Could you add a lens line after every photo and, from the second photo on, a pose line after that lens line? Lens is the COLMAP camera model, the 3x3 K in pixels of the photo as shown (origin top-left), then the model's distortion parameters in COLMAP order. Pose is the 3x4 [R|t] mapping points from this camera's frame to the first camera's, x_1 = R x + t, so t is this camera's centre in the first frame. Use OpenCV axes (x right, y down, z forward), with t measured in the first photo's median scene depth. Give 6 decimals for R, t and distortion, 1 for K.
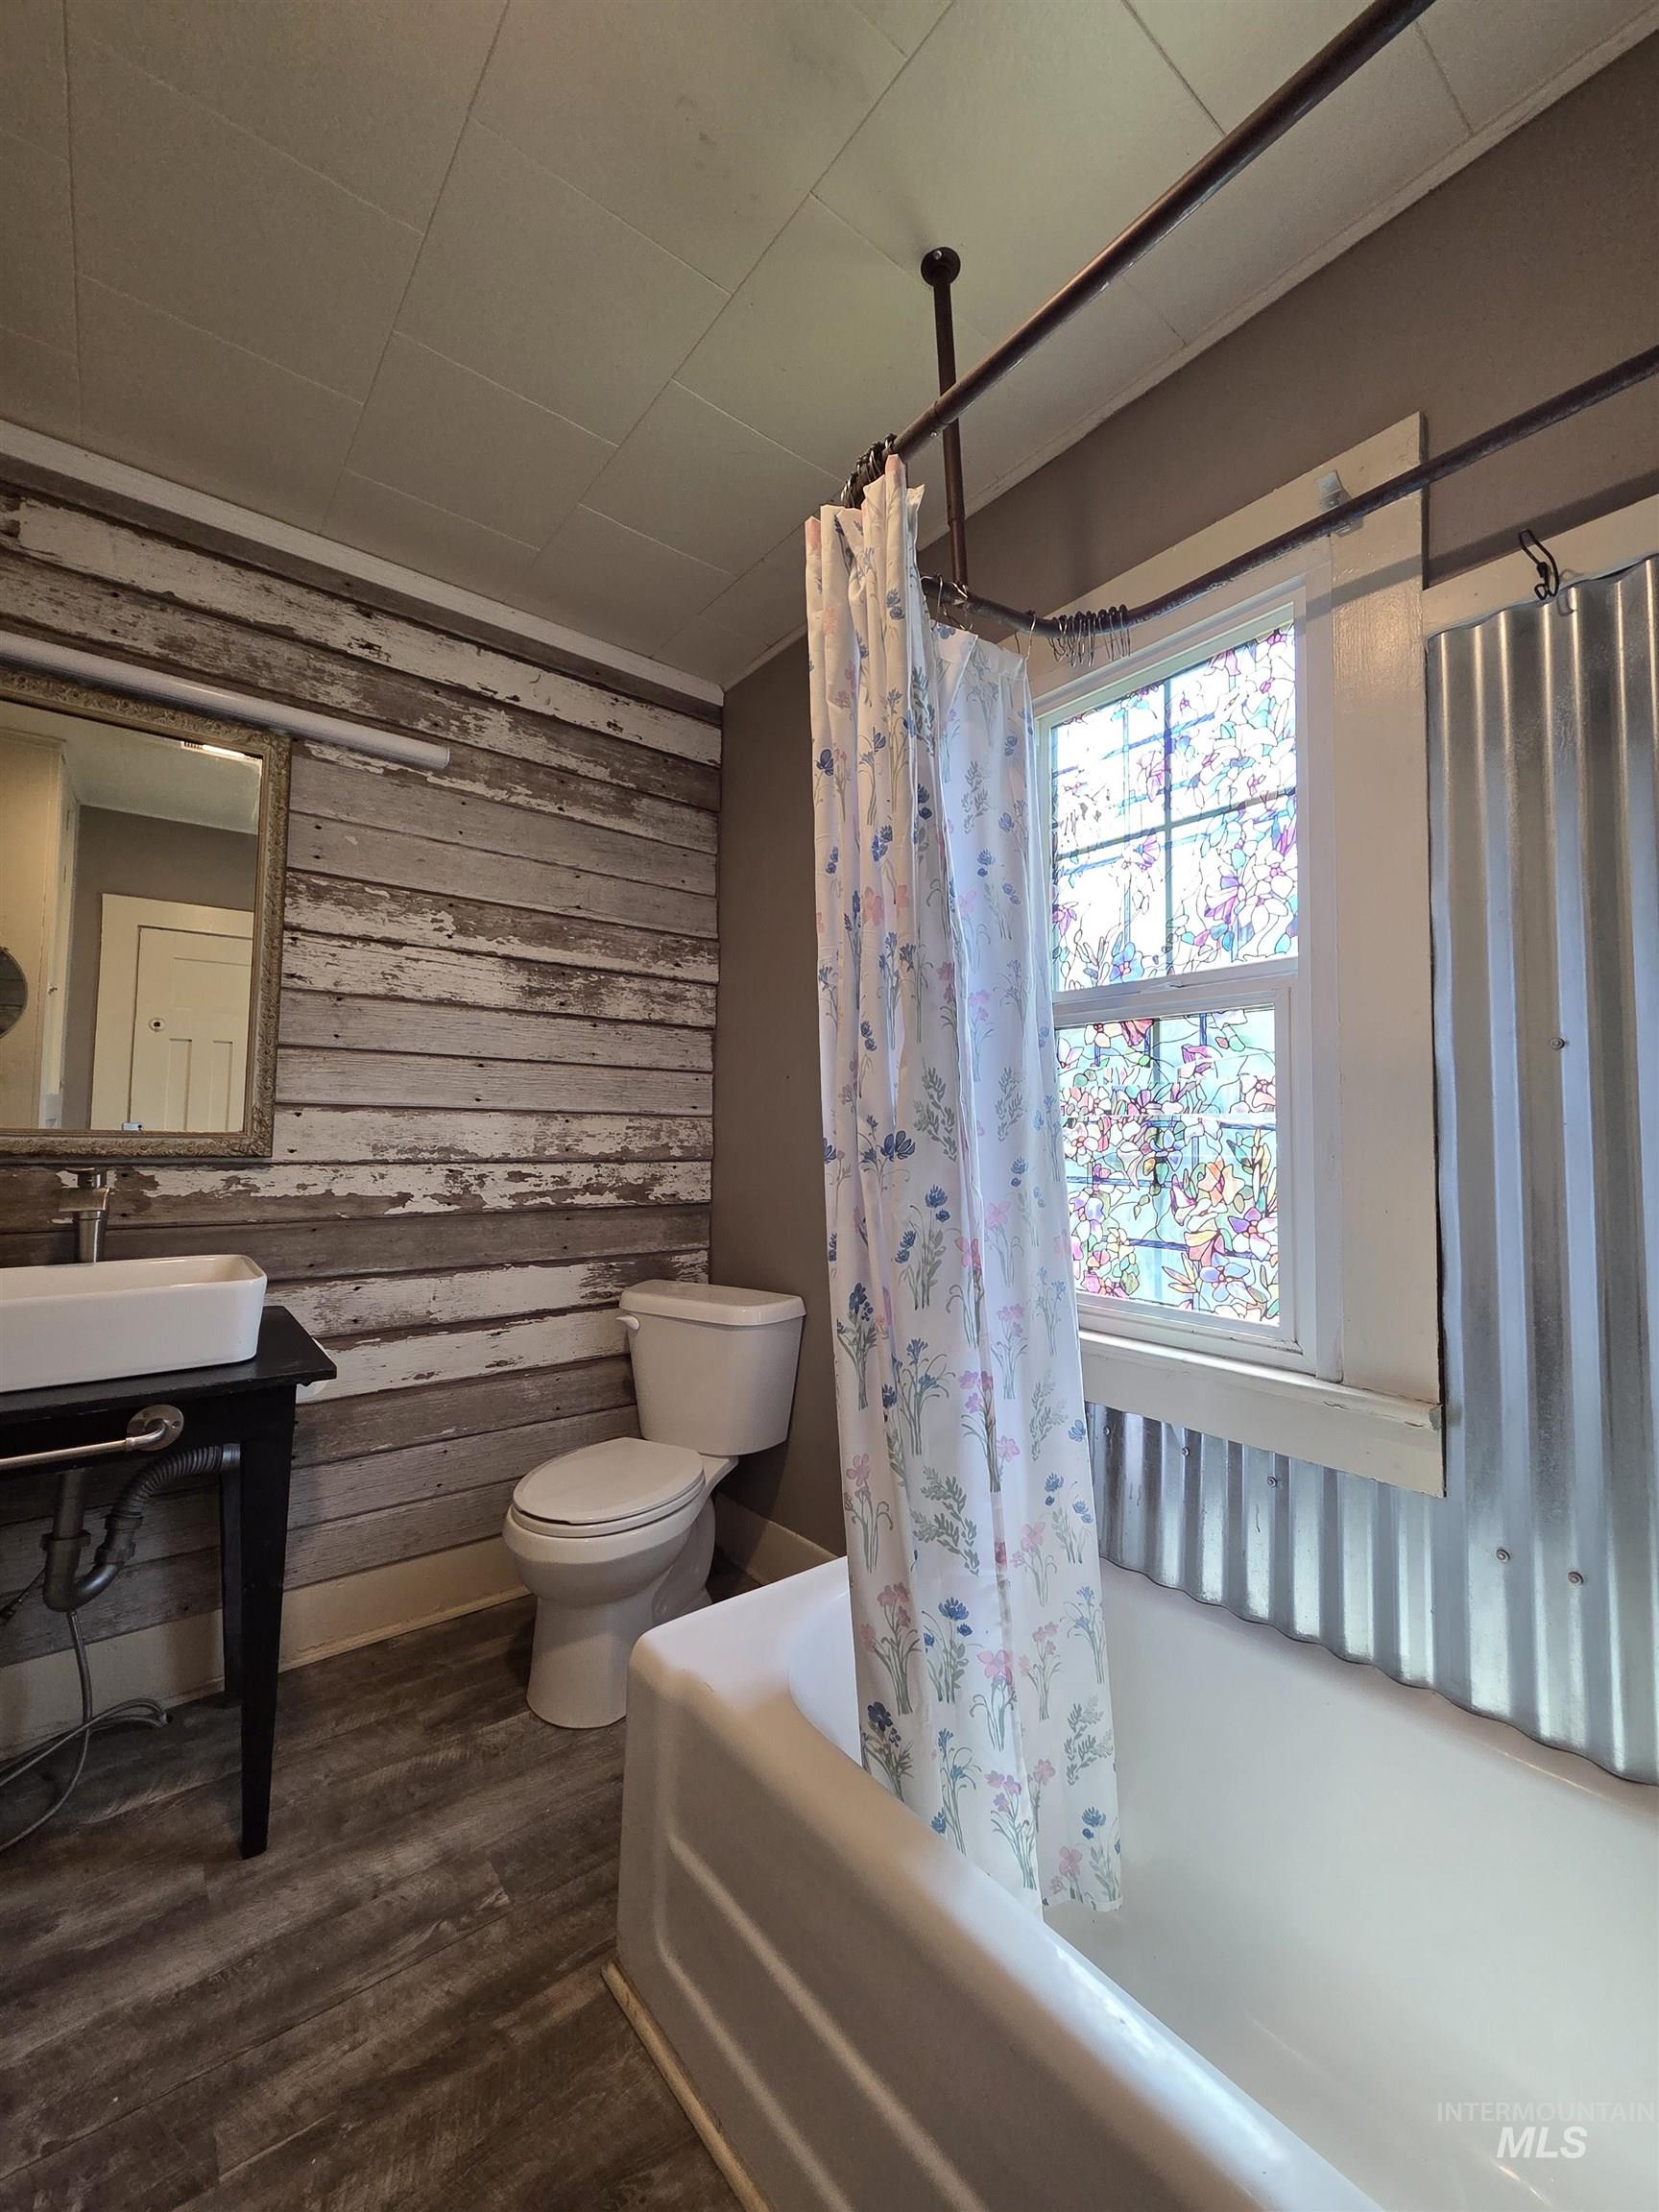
lens RADIAL K [[902.7, 0, 836.5], [0, 902.7, 1093.6], [0, 0, 1]] dist [0.004715, -0.002302]
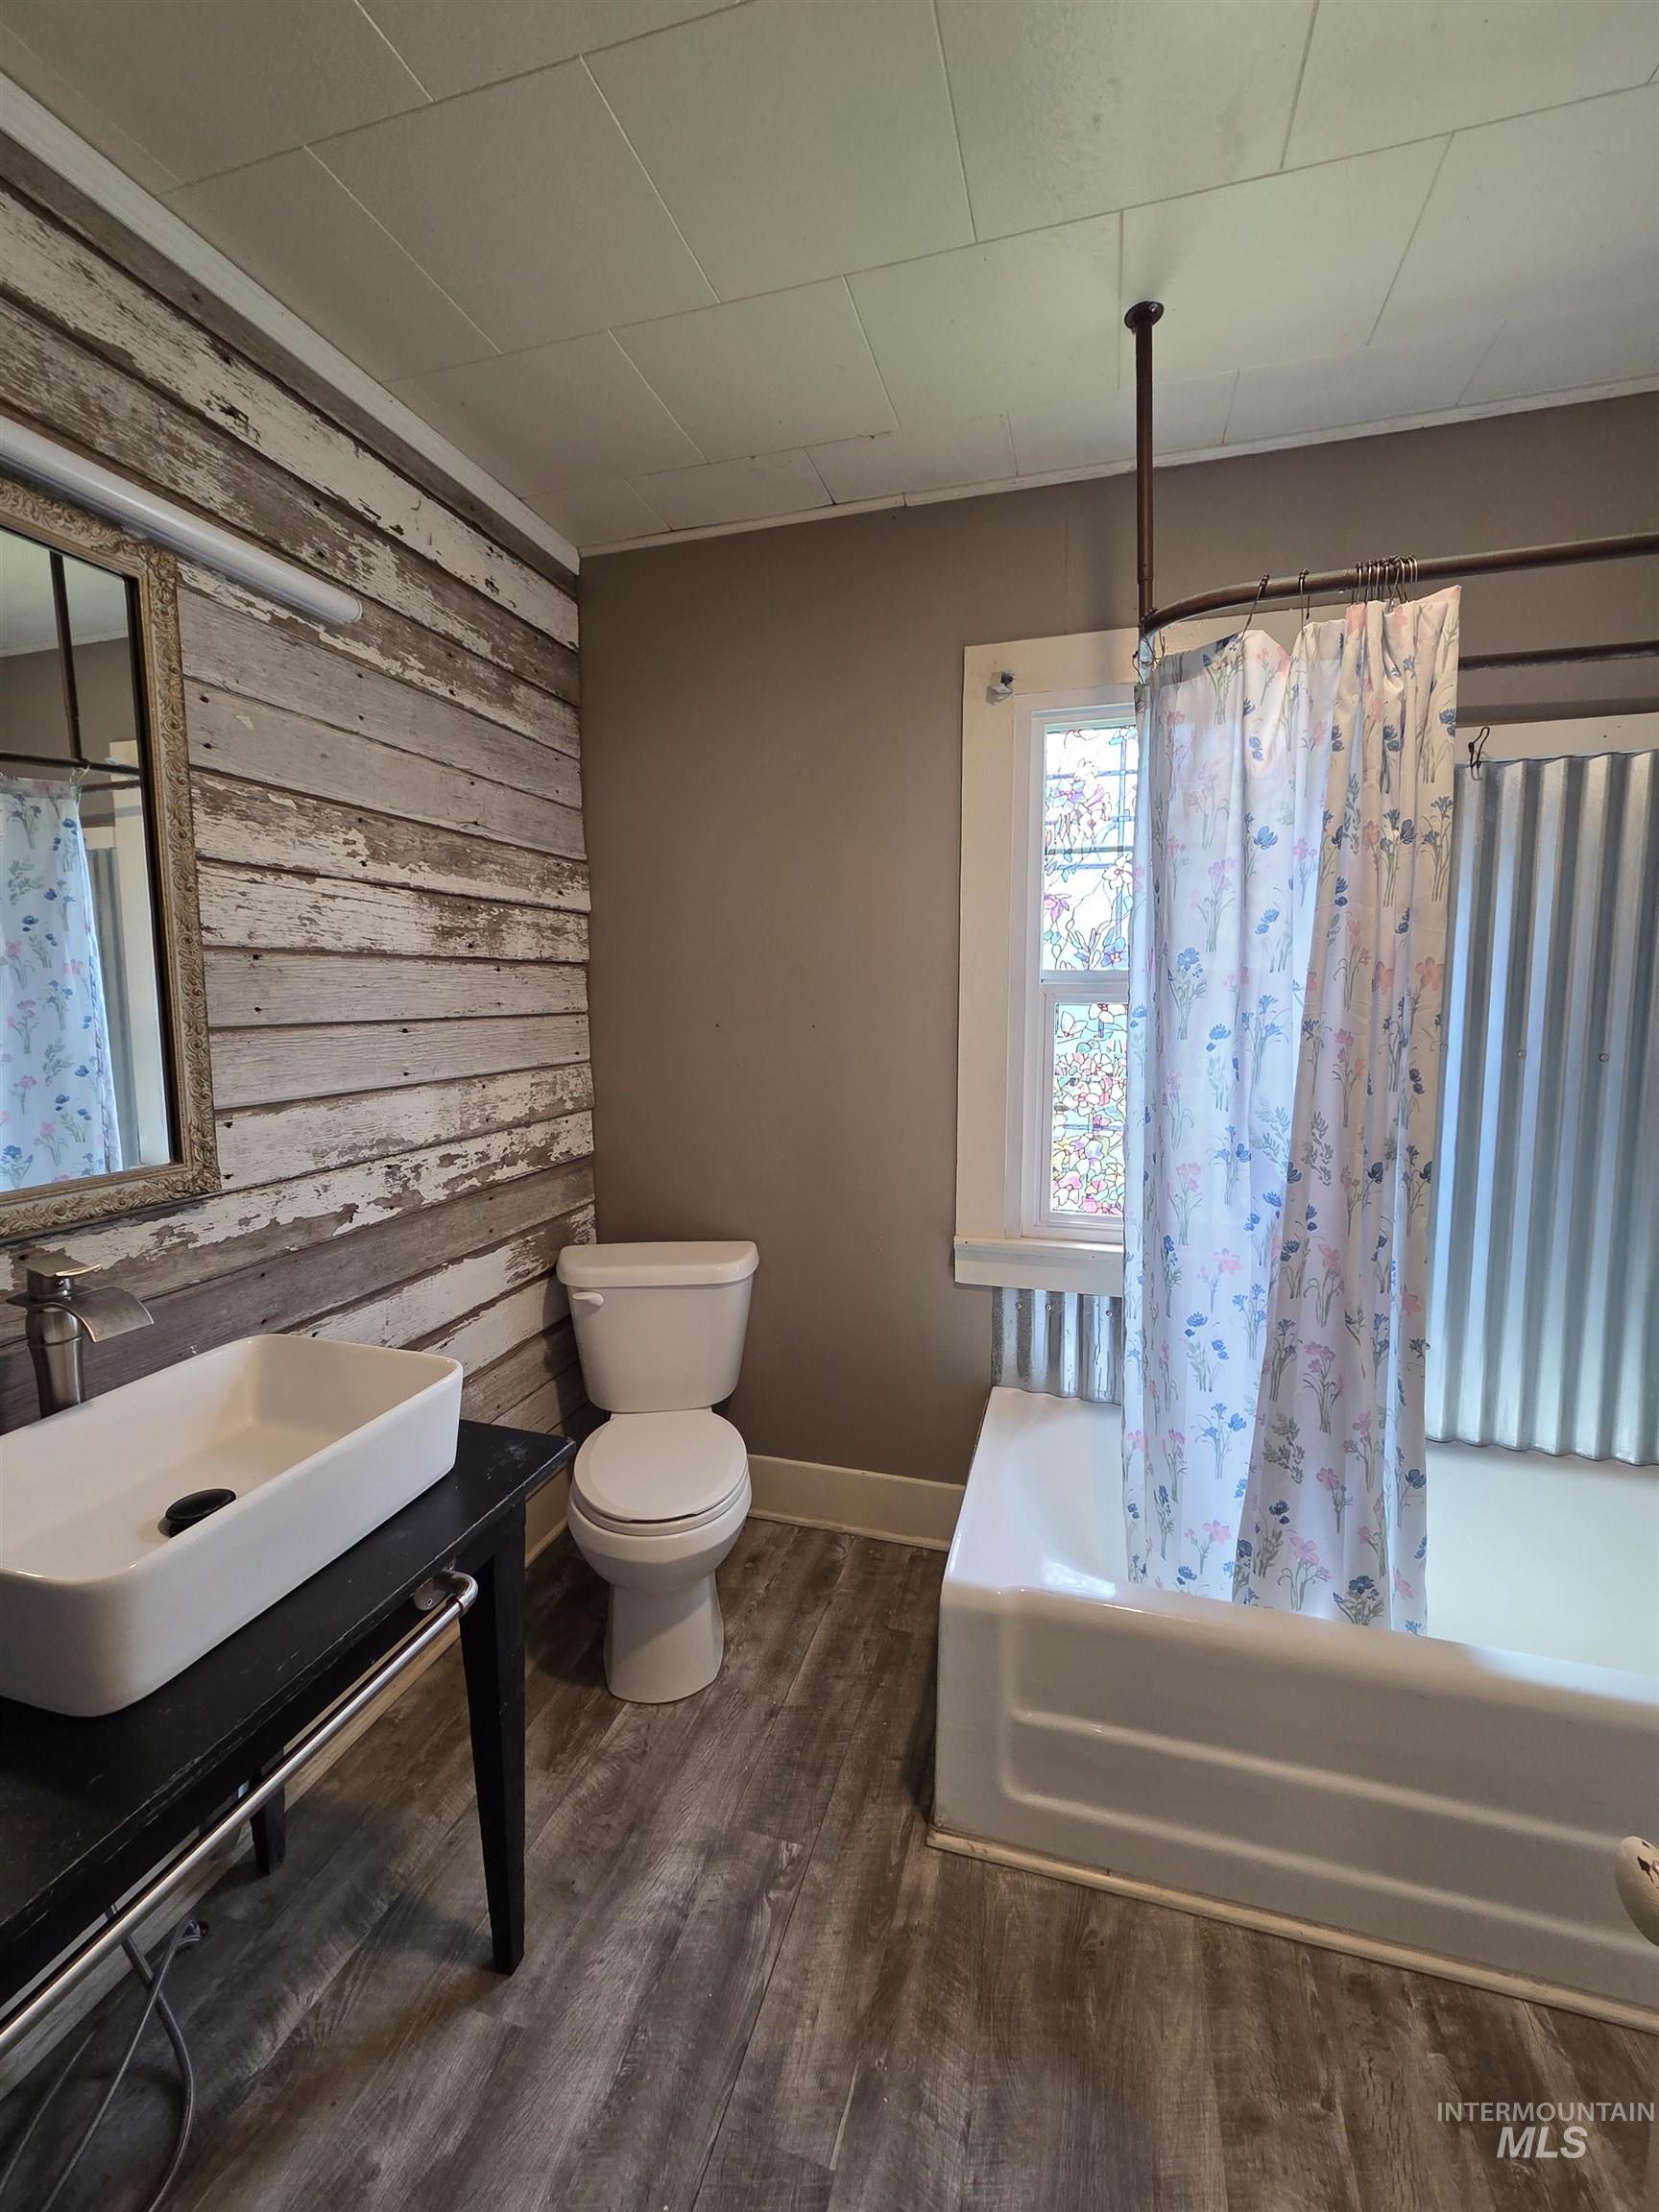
lens RADIAL K [[902.7, 0, 831.0], [0, 902.7, 1093.5], [0, 0, 1]] dist [0.004715, -0.002302]
pose [[0.822191, -0.078961, 0.563709, -0.651741], [-0.015705, 0.986808, 0.161132, -0.133587], [-0.568996, -0.141334, 0.810104, 0.166719]]
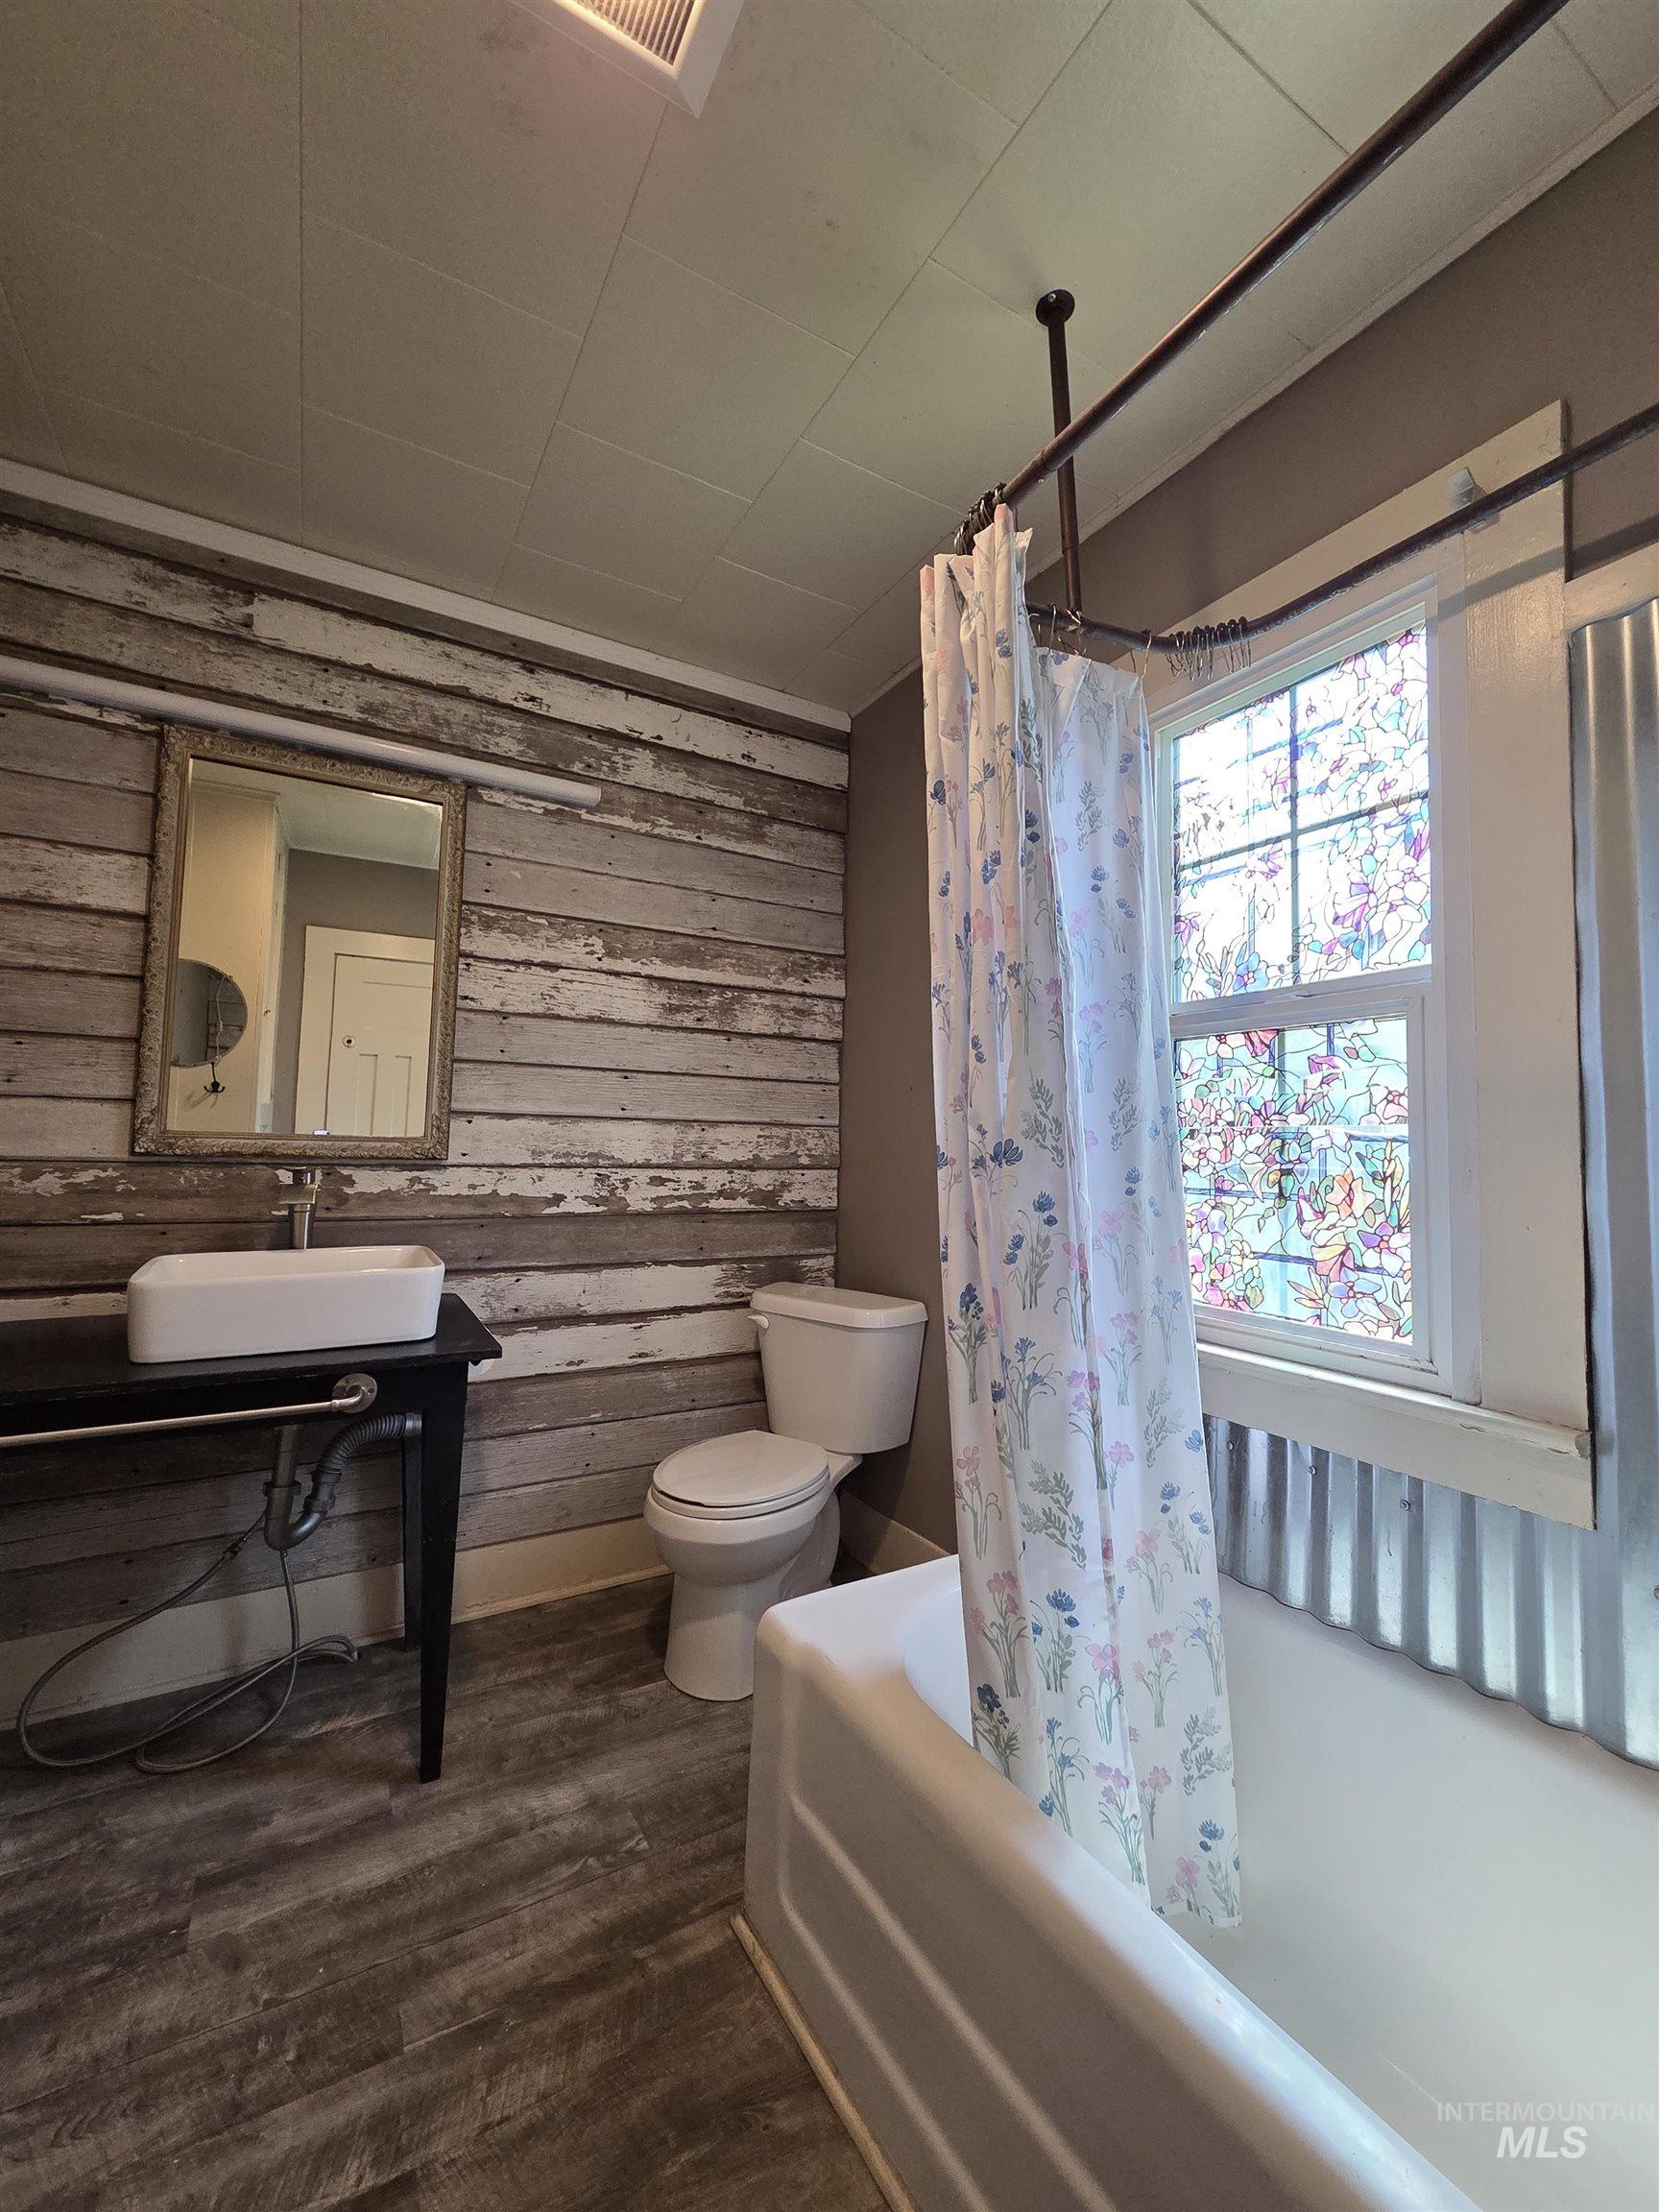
lens RADIAL K [[902.7, 0, 835.8], [0, 902.7, 1093.3], [0, 0, 1]] dist [0.004715, -0.002302]
pose [[0.989517, 0.000835, -0.144413, 0.012745], [-0.002730, 0.999913, -0.012926, 0.001228], [0.144389, 0.013185, 0.989433, -0.039413]]
